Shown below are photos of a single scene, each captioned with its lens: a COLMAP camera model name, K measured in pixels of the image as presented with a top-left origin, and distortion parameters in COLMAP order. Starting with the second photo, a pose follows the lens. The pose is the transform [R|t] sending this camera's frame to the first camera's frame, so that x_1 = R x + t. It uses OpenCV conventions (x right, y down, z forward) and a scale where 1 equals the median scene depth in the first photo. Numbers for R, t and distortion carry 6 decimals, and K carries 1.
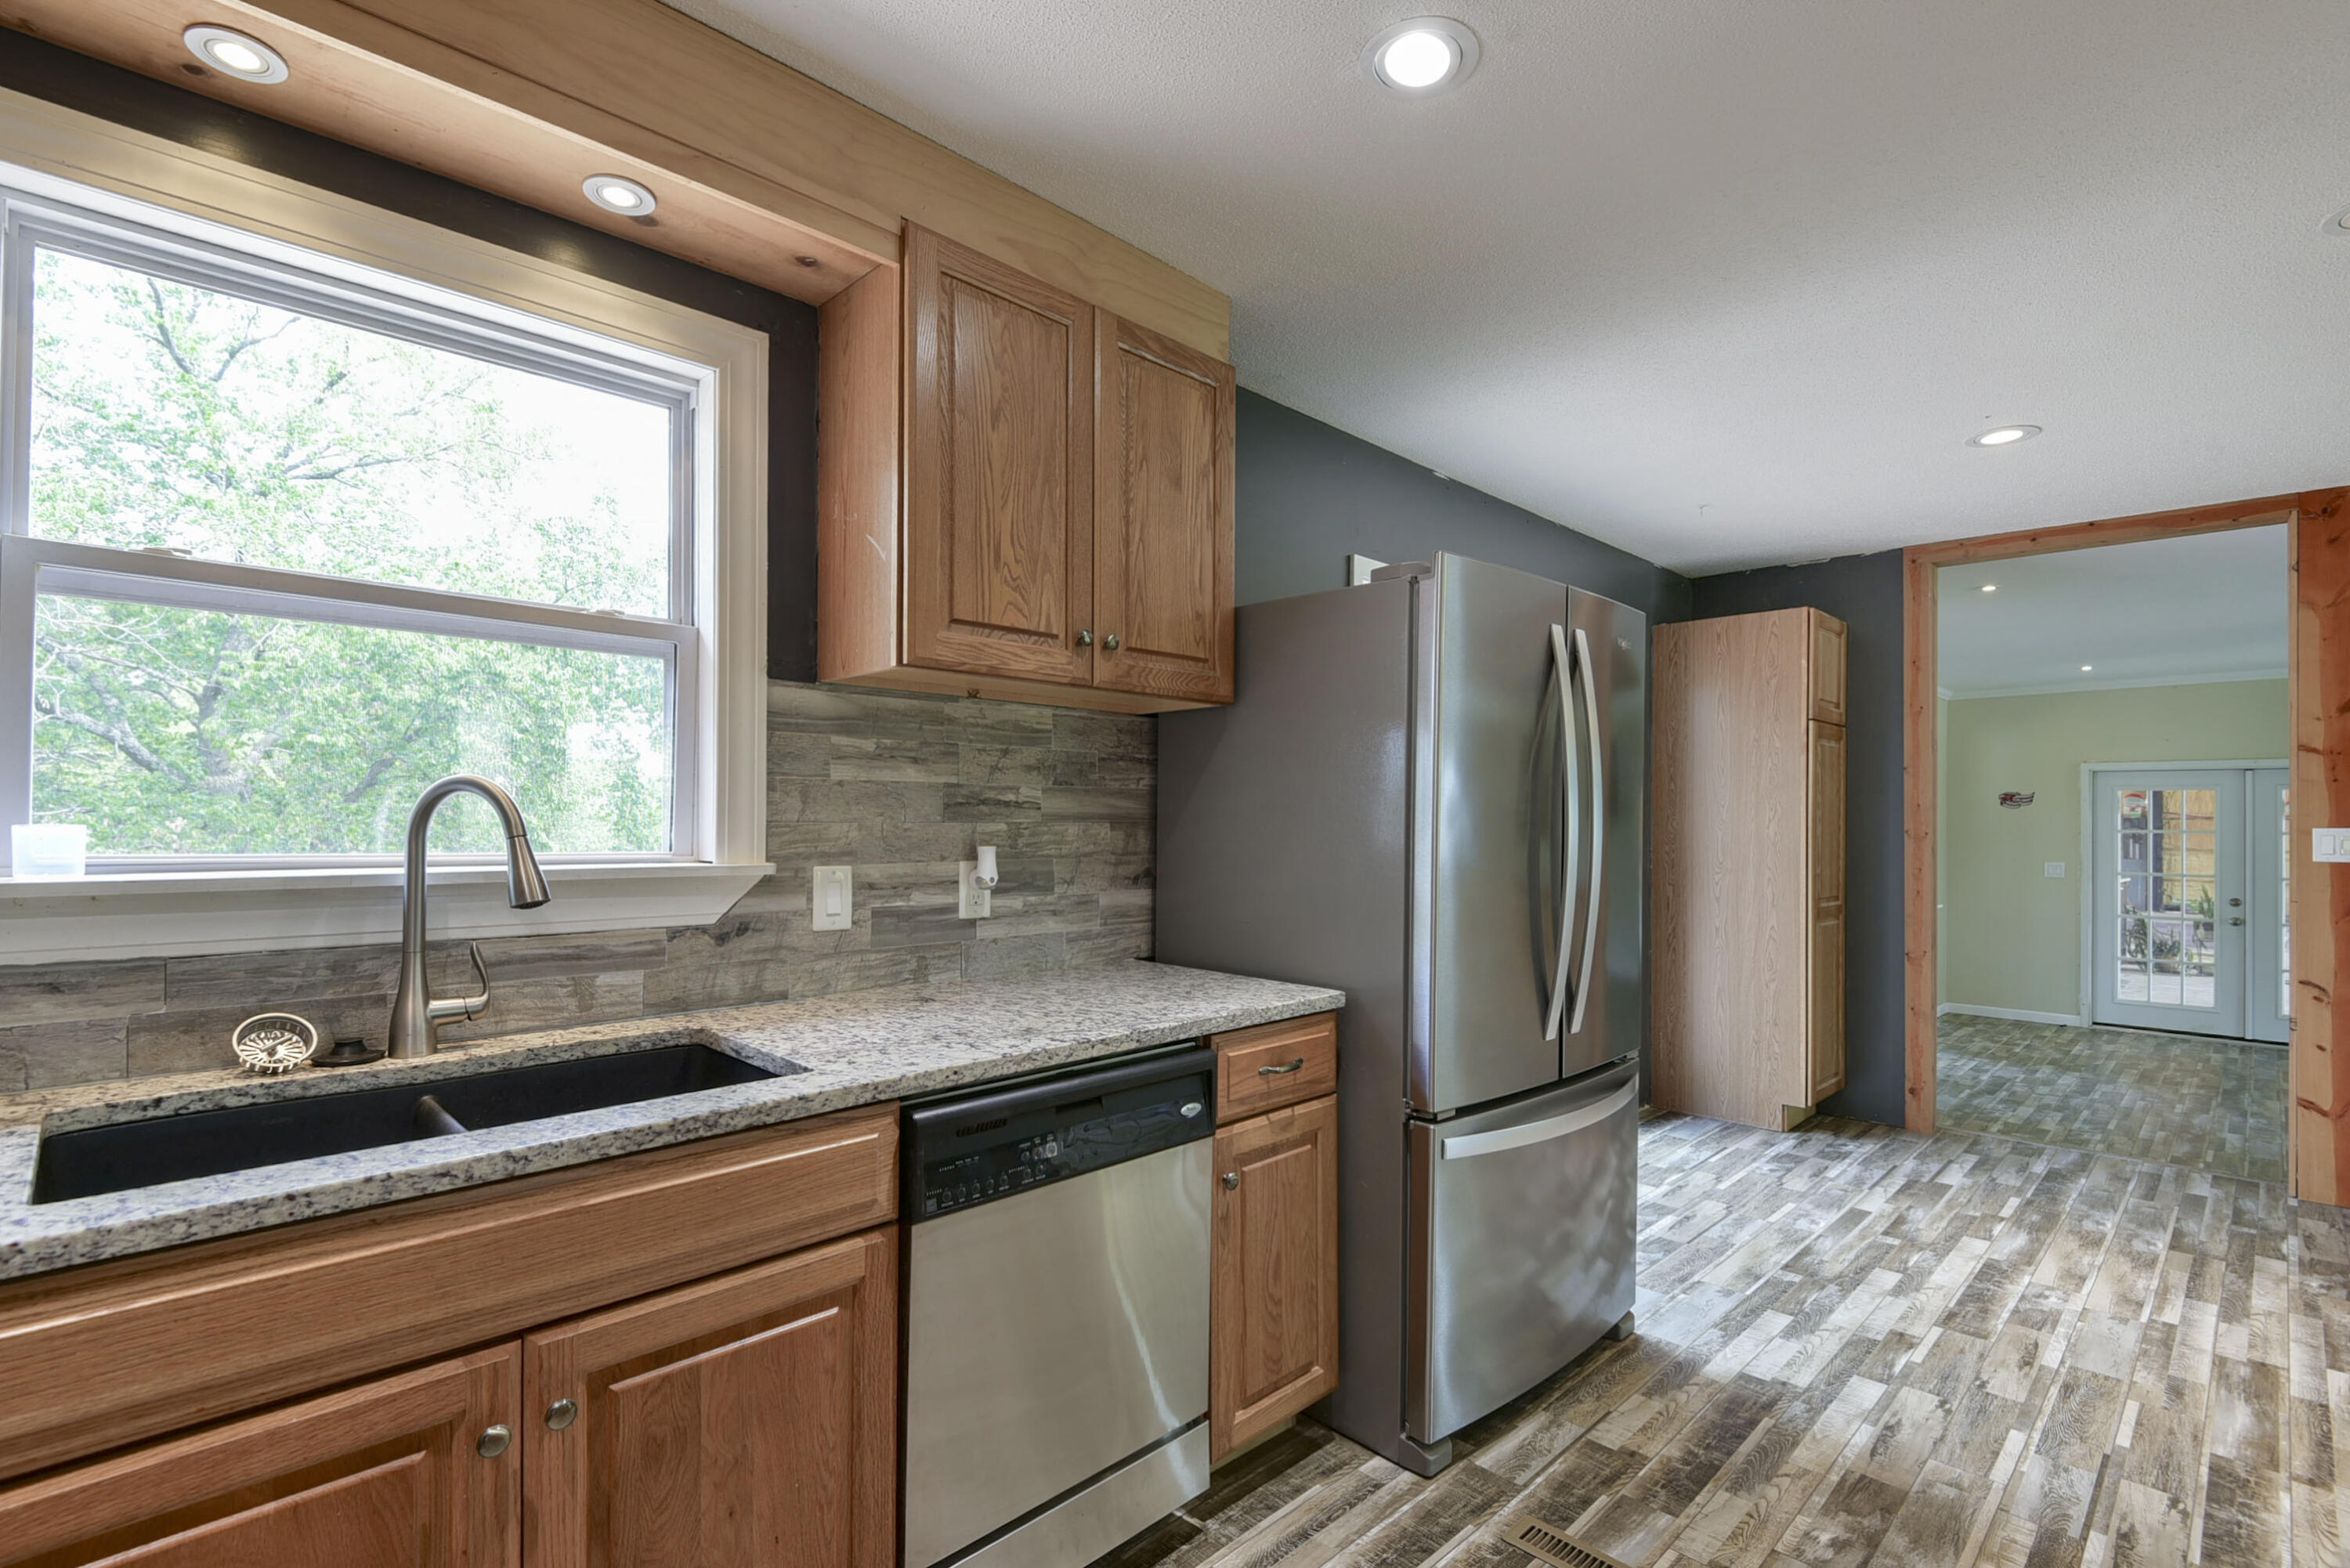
lens RADIAL K [[1091.2, 0, 1169.0], [0, 1091.2, 797.1], [0, 0, 1]] dist [0.010645, -0.012575]
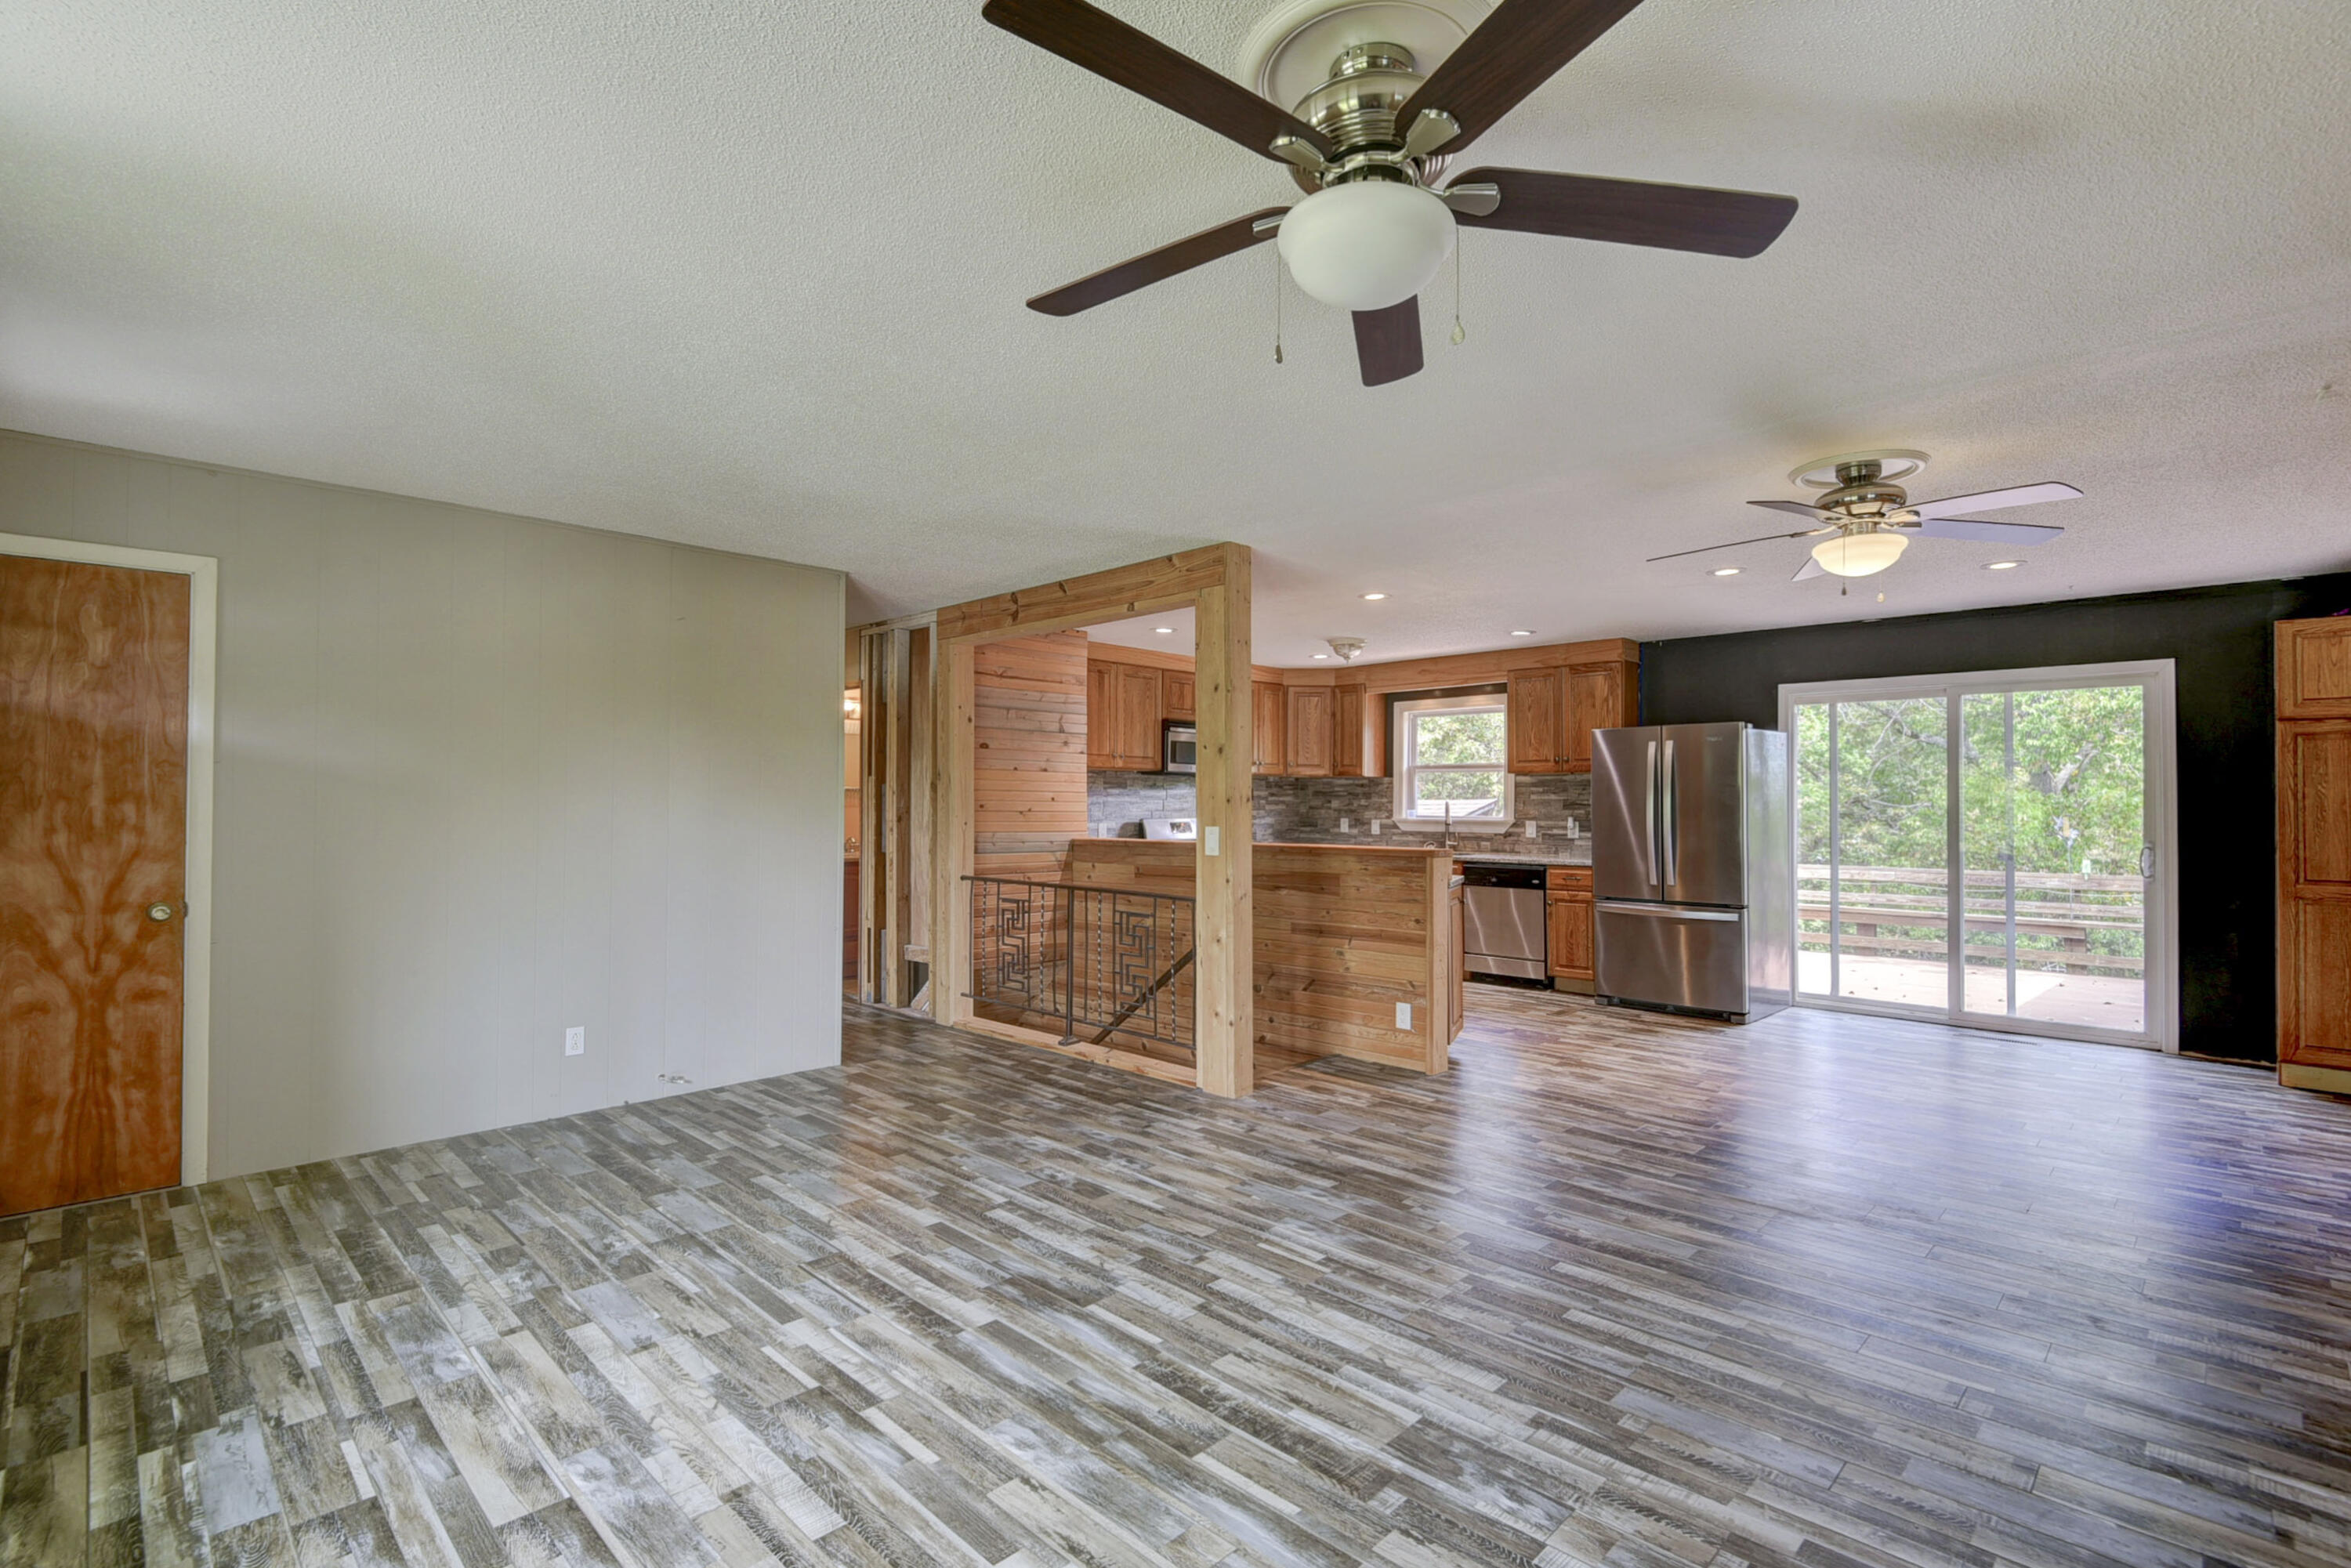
lens RADIAL K [[1069.1, 0, 1171.8], [0, 1069.1, 770.7], [0, 0, 1]] dist [0.024145, -0.018201]
pose [[0.019017, -0.033437, -0.999260, 3.582530], [0.015682, 0.999328, -0.033141, -0.010432], [0.999696, -0.015040, 0.019529, -0.366801]]
